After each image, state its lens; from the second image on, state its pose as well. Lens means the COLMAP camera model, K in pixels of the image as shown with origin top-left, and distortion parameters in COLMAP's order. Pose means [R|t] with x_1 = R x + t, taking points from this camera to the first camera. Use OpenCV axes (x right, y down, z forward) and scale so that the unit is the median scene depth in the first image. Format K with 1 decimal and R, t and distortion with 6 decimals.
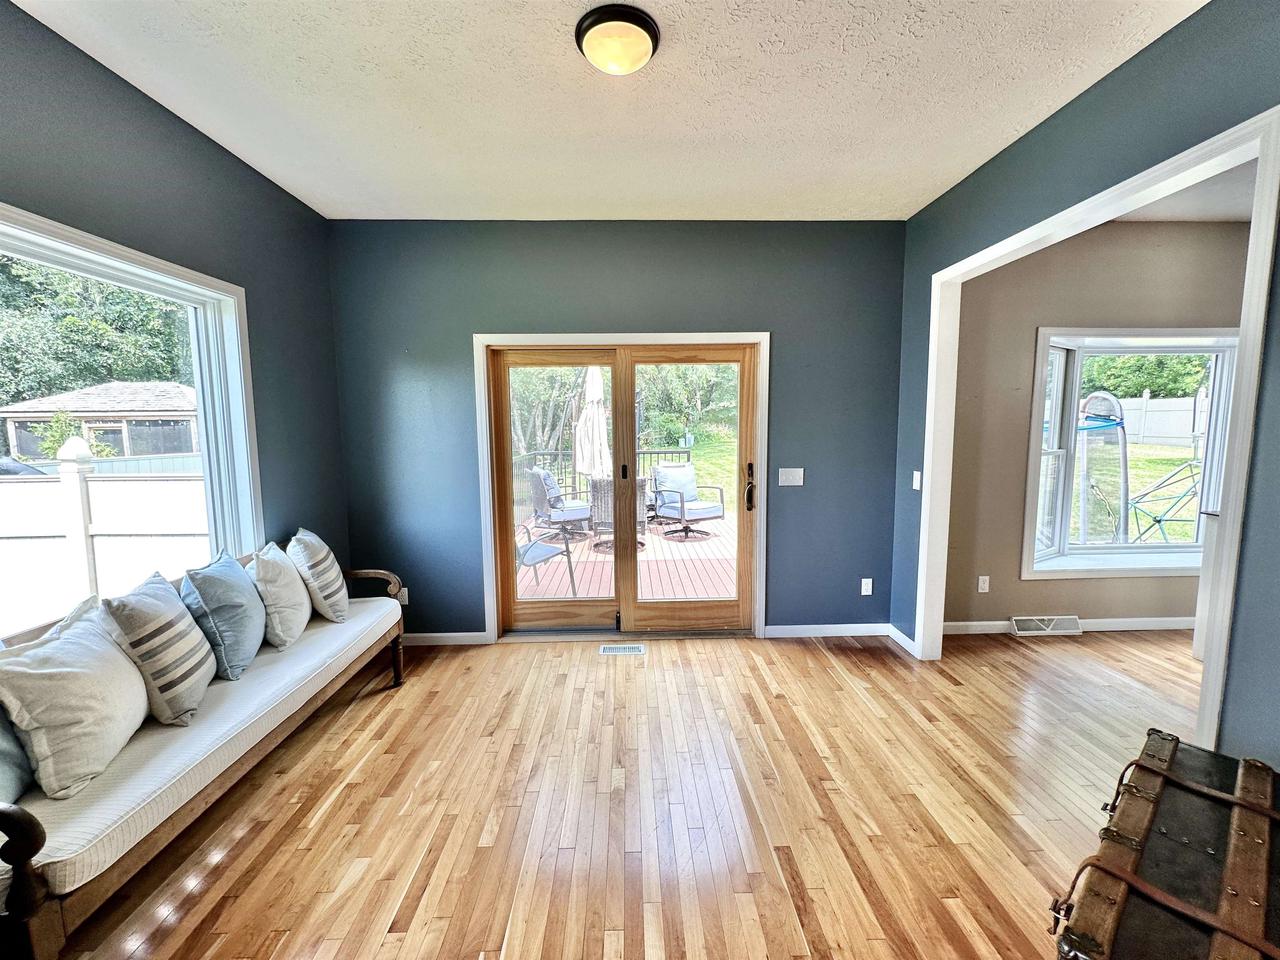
lens RADIAL K [[513.6, 0, 646.8], [0, 513.6, 480.2], [0, 0, 1]] dist [-0.002848, 0.000408]
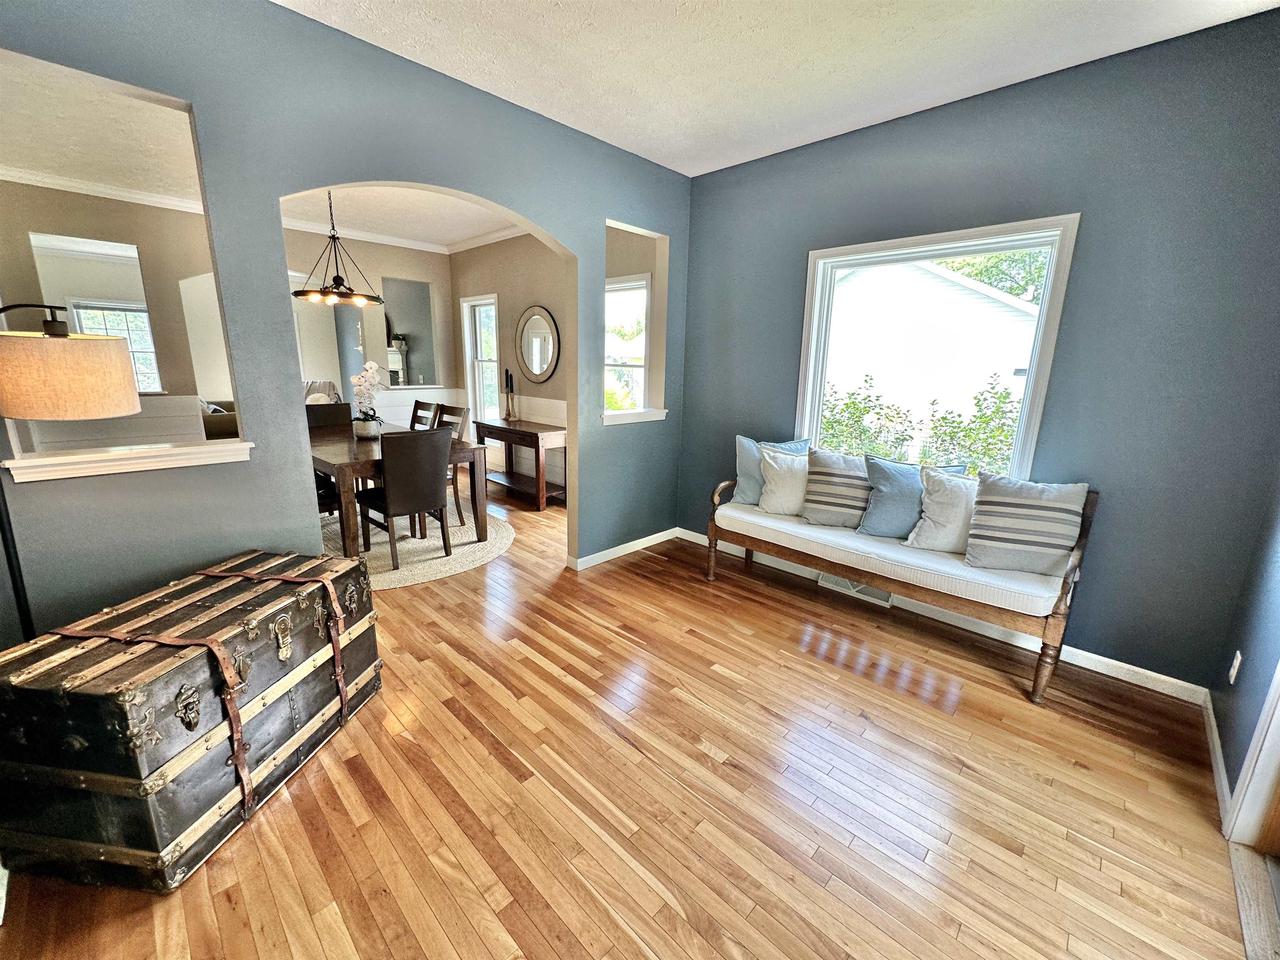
lens RADIAL K [[513.6, 0, 638.1], [0, 513.6, 480.7], [0, 0, 1]] dist [-0.002848, 0.000408]
pose [[-0.722838, 0.151528, -0.674199, 0.491353], [-0.087714, 0.947650, 0.307028, -0.121419], [0.685428, 0.281068, -0.671706, 1.169457]]
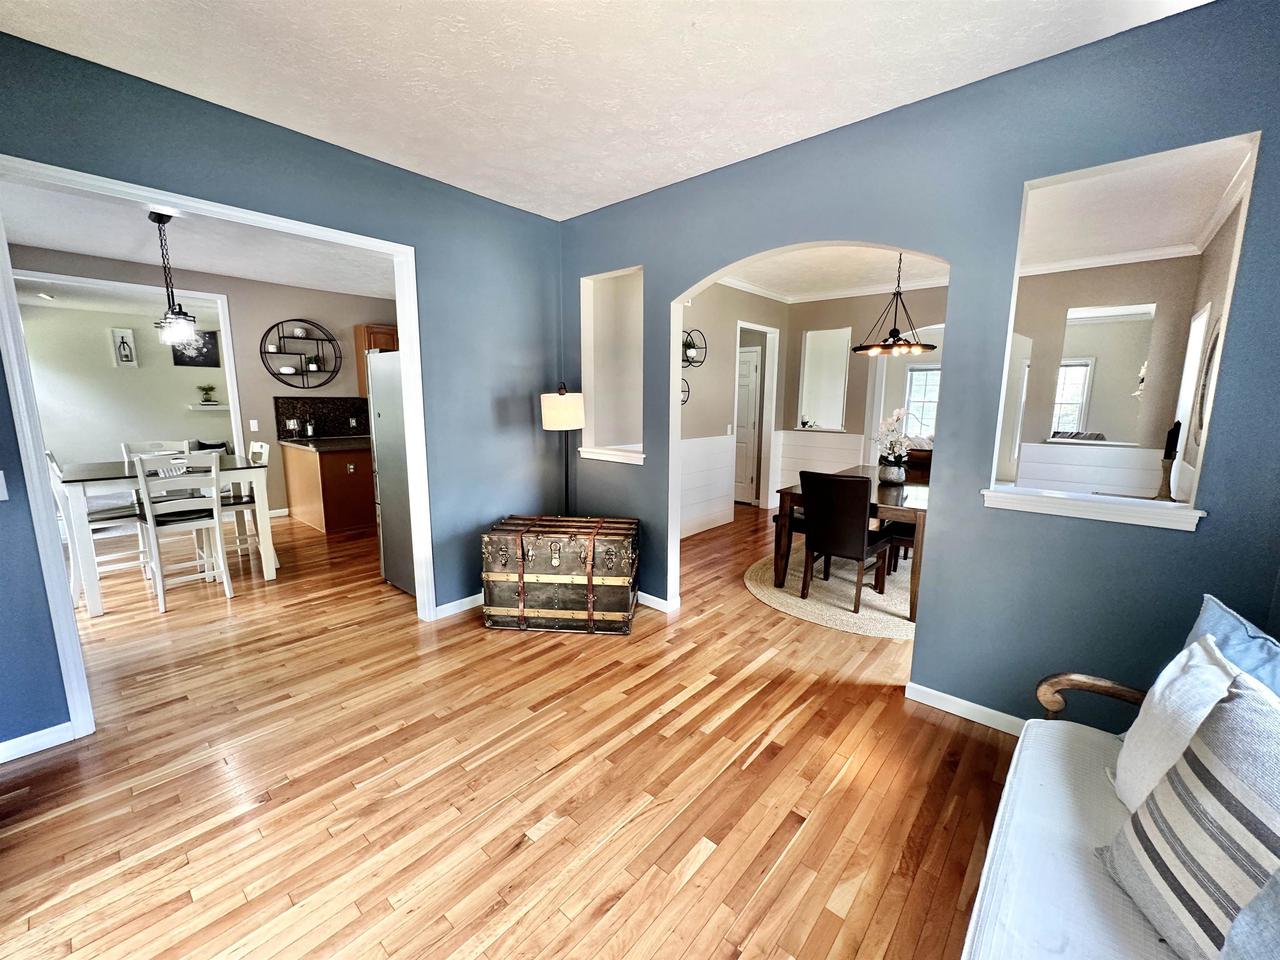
lens RADIAL K [[513.6, 0, 639.0], [0, 513.6, 479.0], [0, 0, 1]] dist [-0.002848, 0.000408]
pose [[-0.726658, -0.103866, 0.679103, -0.562838], [0.072476, 0.971399, 0.226123, -0.113840], [-0.683166, 0.213533, -0.698347, 1.138740]]
